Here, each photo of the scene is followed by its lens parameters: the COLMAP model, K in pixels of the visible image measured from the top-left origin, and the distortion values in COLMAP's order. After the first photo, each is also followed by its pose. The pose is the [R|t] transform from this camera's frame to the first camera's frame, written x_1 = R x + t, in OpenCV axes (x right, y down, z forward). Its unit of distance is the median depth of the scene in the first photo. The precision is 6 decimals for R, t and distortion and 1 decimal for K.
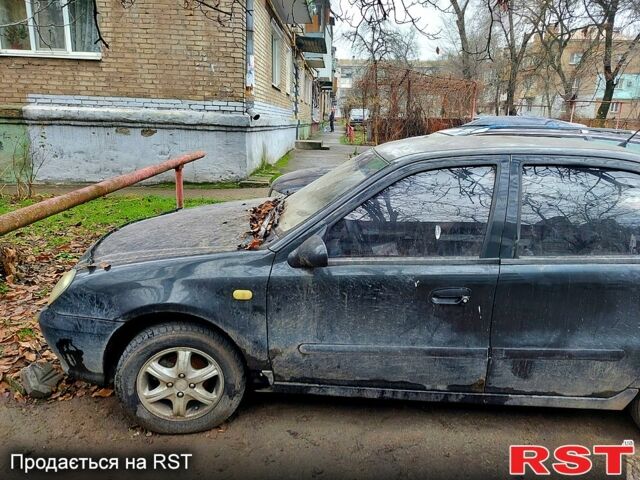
lens RADIAL K [[458.6, 0, 326.5], [0, 458.6, 236.4], [0, 0, 1]] dist [0.098372, -0.097438]
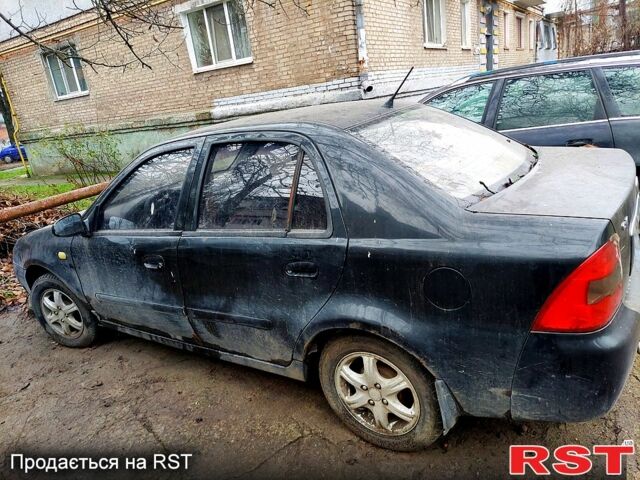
lens RADIAL K [[457.2, 0, 324.9], [0, 457.2, 235.2], [0, 0, 1]] dist [0.089612, -0.078980]
pose [[0.844455, 0.012149, -0.535489, 0.645127], [0.026692, 0.997546, 0.064724, -0.003483], [0.534962, -0.068950, 0.842058, 0.114872]]
